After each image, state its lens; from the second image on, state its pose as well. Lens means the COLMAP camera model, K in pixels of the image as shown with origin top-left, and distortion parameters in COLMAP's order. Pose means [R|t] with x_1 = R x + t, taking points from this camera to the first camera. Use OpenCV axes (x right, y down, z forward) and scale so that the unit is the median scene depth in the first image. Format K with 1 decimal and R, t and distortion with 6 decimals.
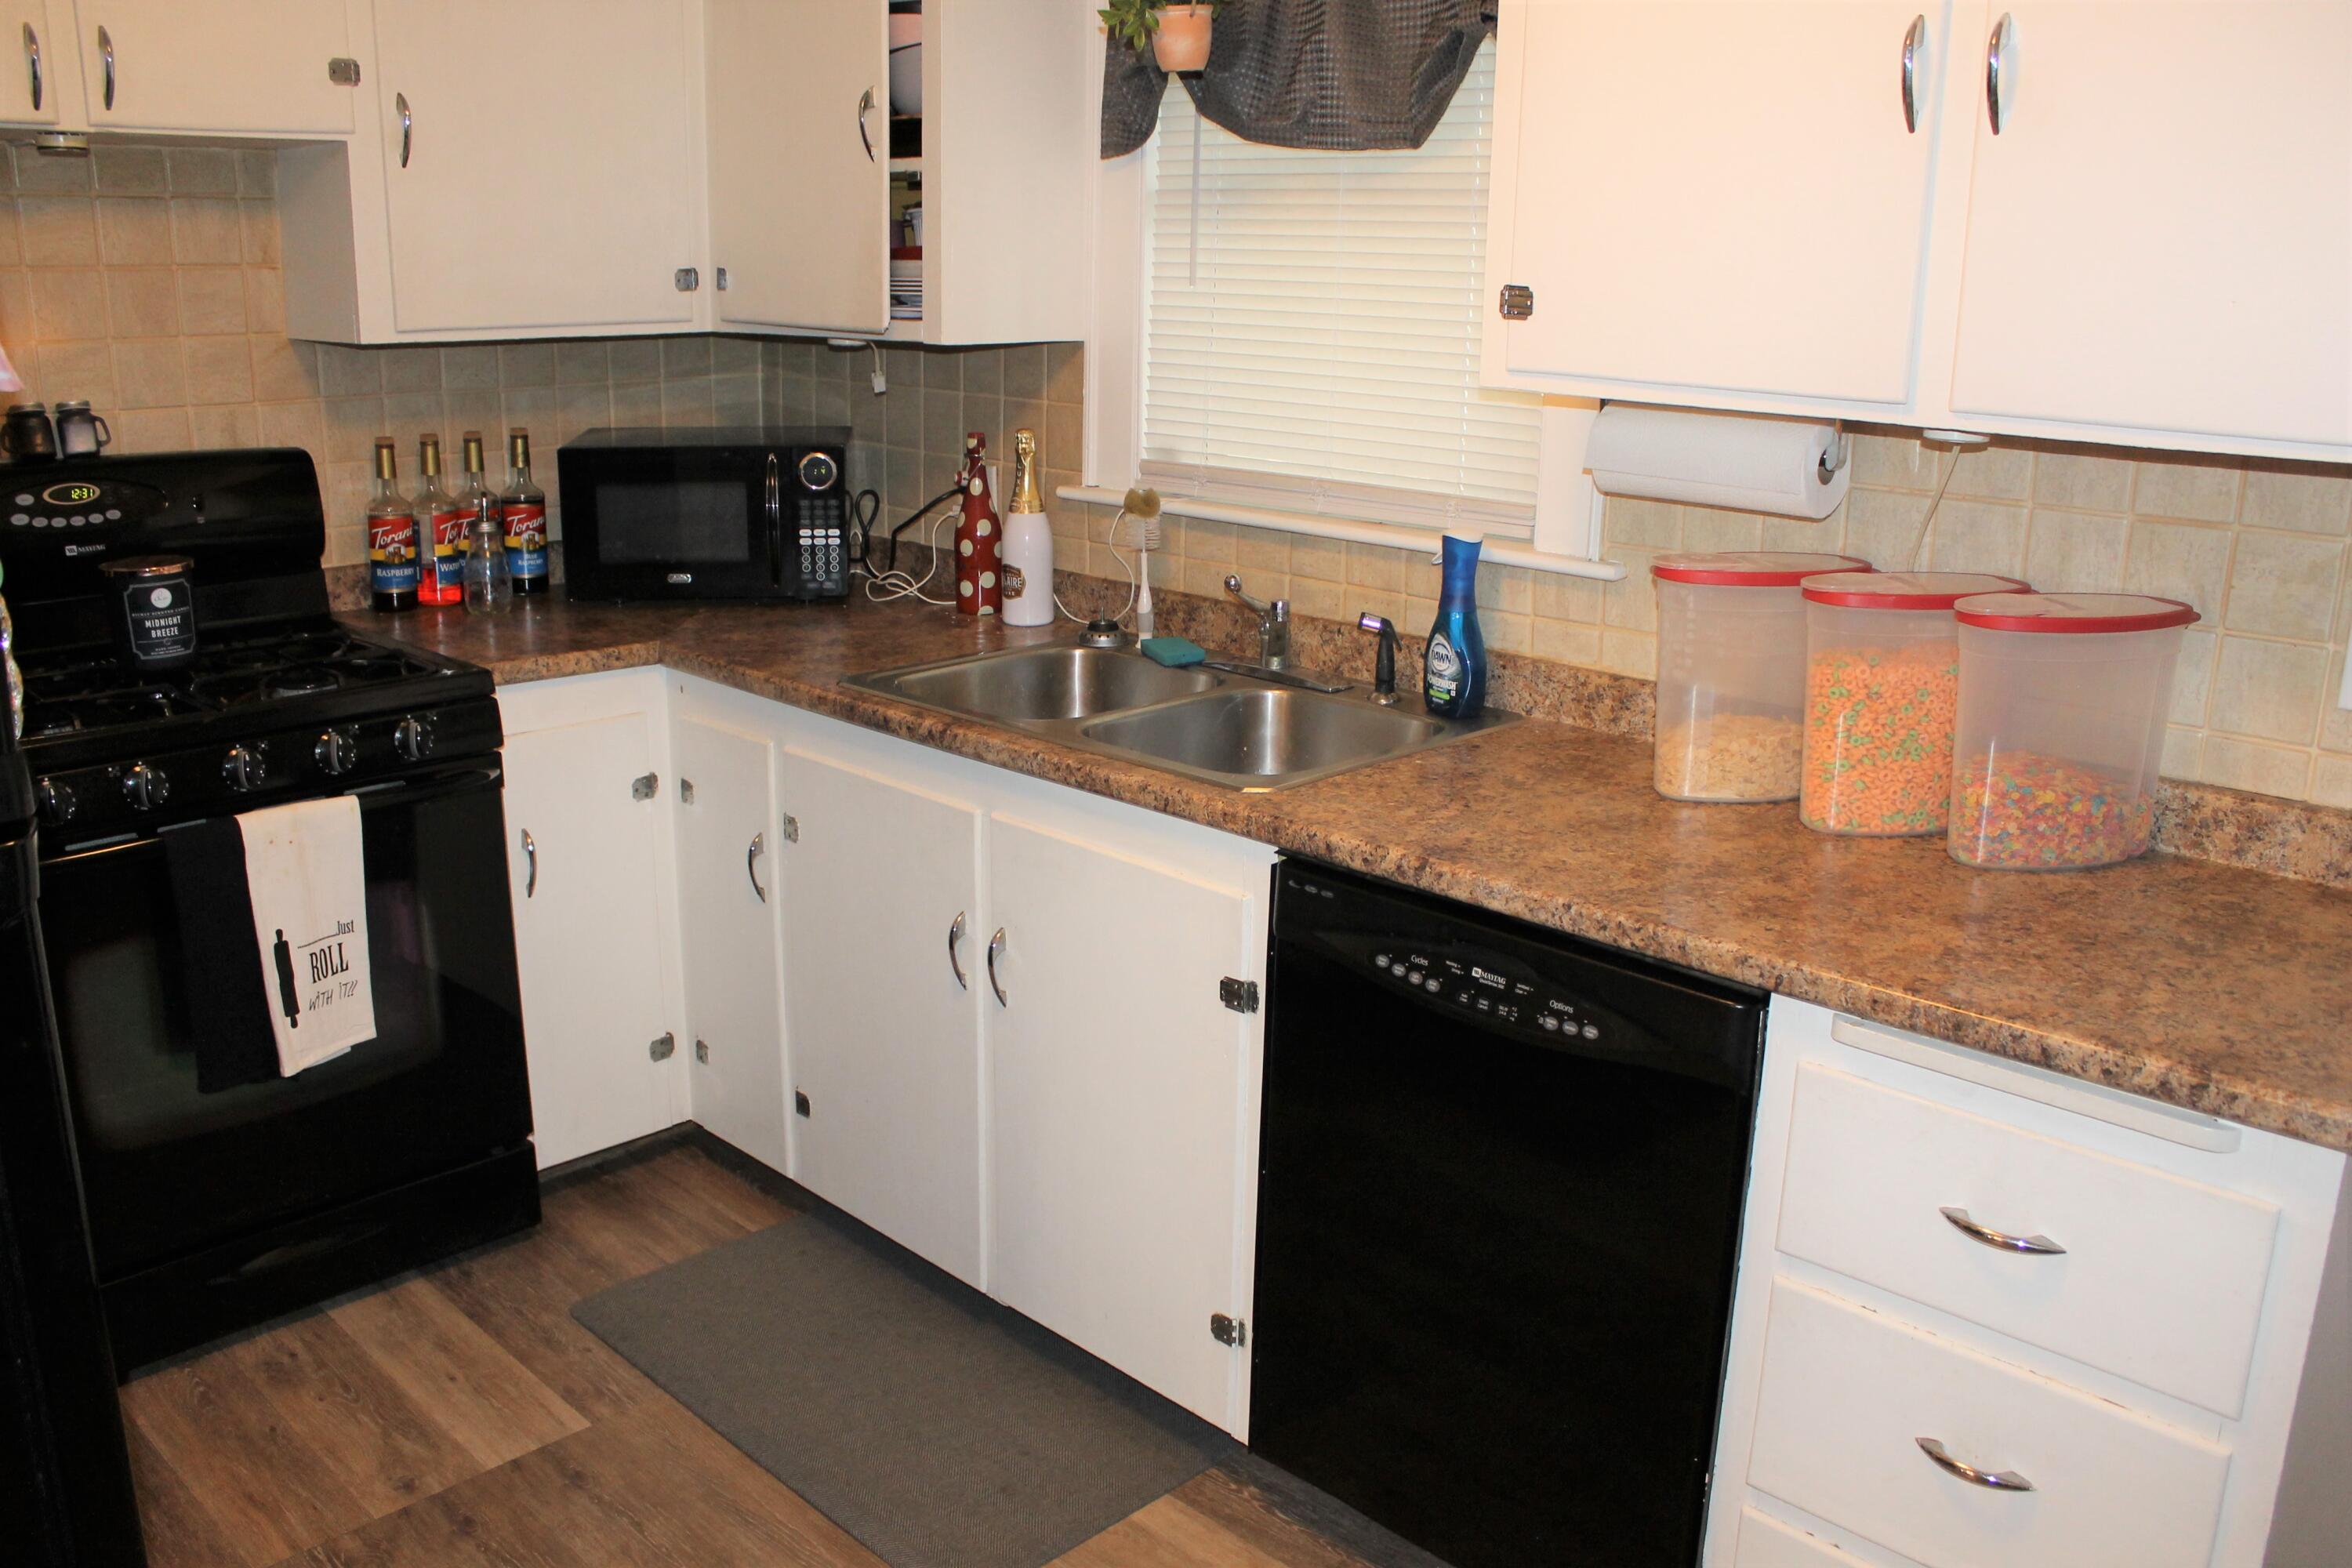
lens RADIAL K [[1999.1, 0, 1168.5], [0, 1999.1, 820.2], [0, 0, 1]] dist [-0.169323, 0.152602]
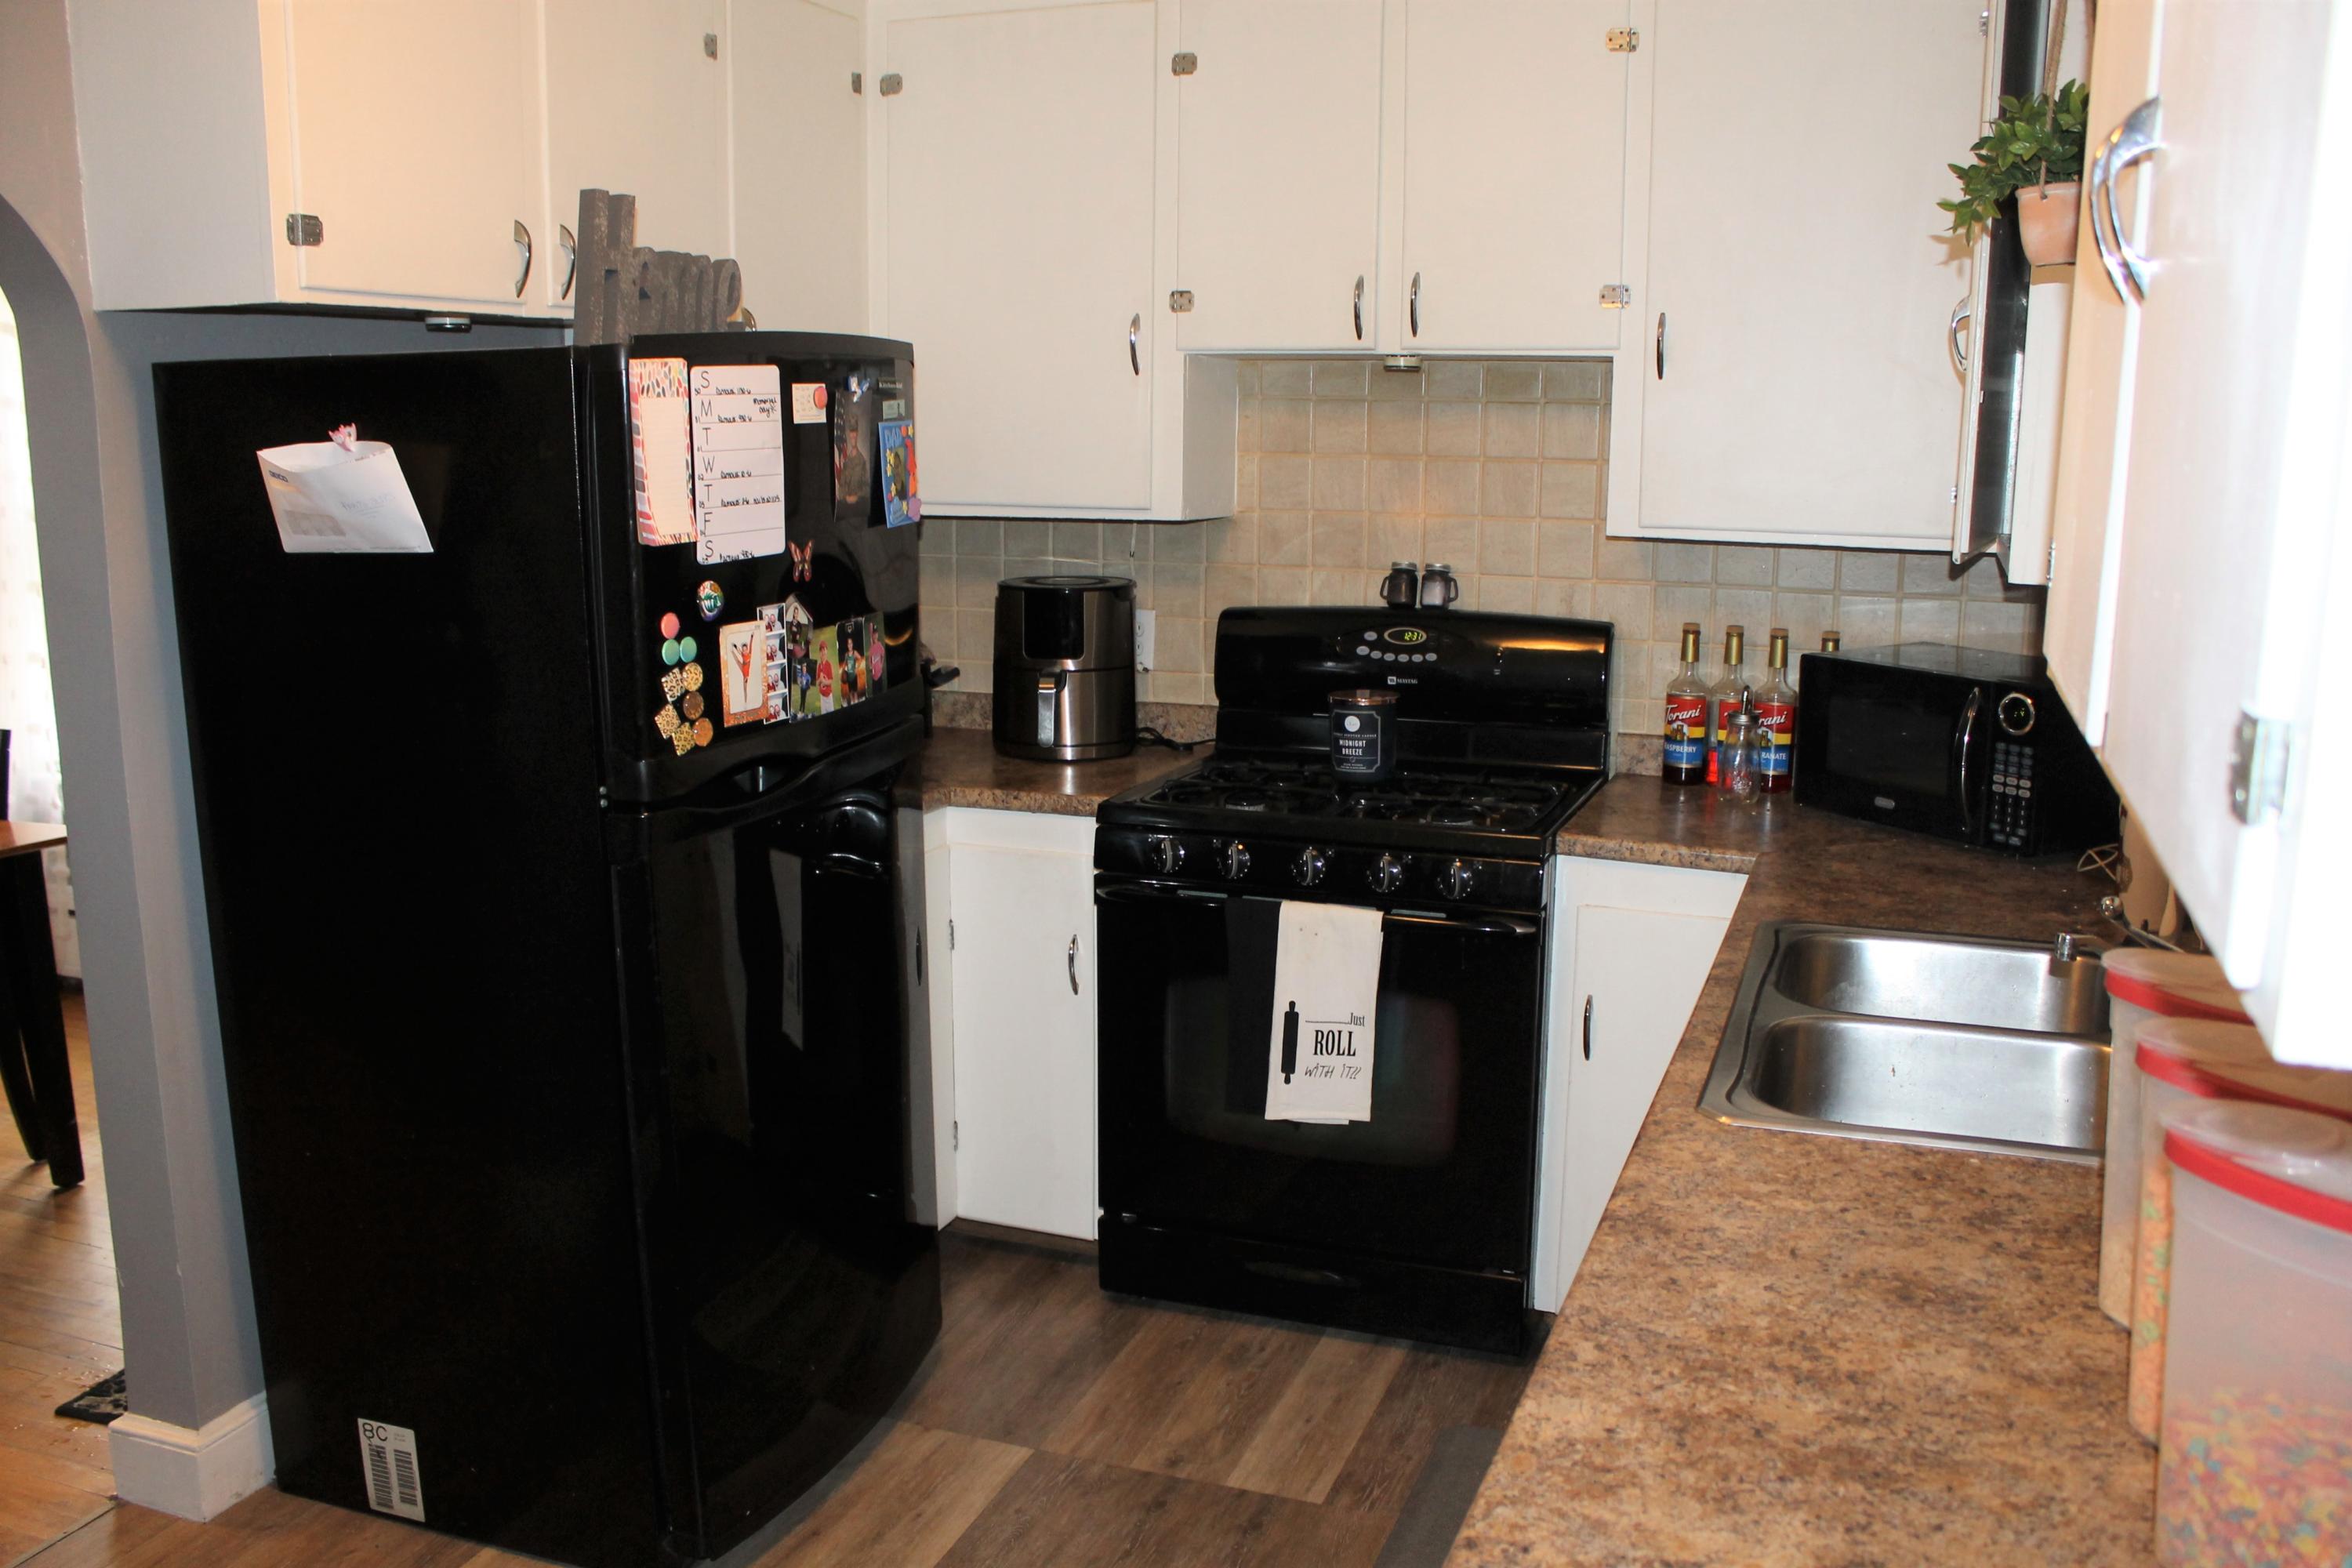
lens RADIAL K [[1999.1, 0, 1168.5], [0, 1999.1, 820.2], [0, 0, 1]] dist [-0.169323, 0.152602]
pose [[0.412372, 0.175271, -0.893996, 0.538029], [-0.255687, 0.964143, 0.071084, -0.108255], [0.874399, 0.199270, 0.442400, 0.321806]]
